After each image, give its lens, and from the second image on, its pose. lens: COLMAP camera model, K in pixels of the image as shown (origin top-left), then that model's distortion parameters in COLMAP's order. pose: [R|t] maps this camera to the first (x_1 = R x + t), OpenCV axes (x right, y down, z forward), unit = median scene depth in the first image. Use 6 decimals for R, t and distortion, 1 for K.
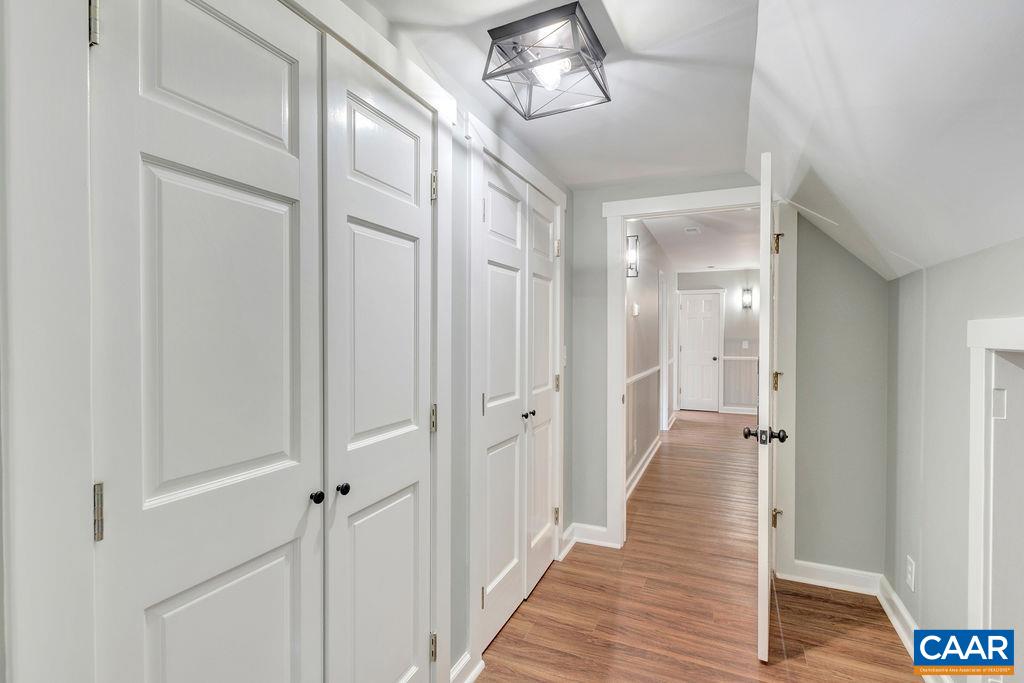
lens RADIAL K [[457.1, 0, 514.6], [0, 457.1, 345.2], [0, 0, 1]] dist [0.000763, -0.000037]
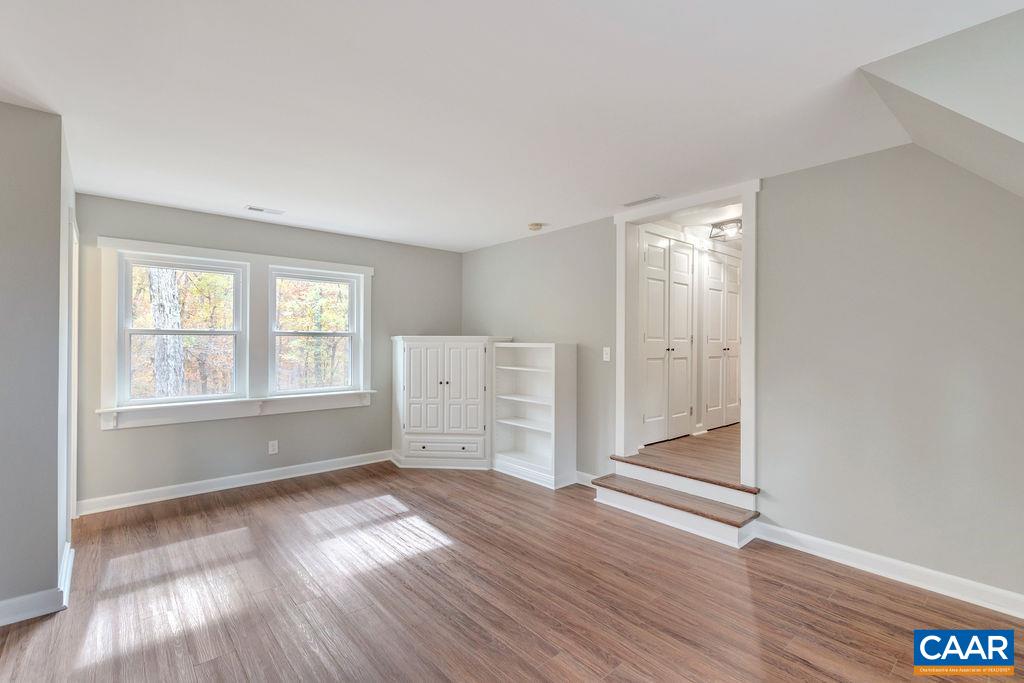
lens RADIAL K [[457.1, 0, 514.6], [0, 457.1, 345.2], [0, 0, 1]] dist [0.000763, -0.000037]
pose [[0.910344, 0.005380, -0.413817, 0.017081], [-0.015342, 0.999667, -0.020753, 0.287807], [0.413567, 0.025241, 0.910124, -2.462438]]
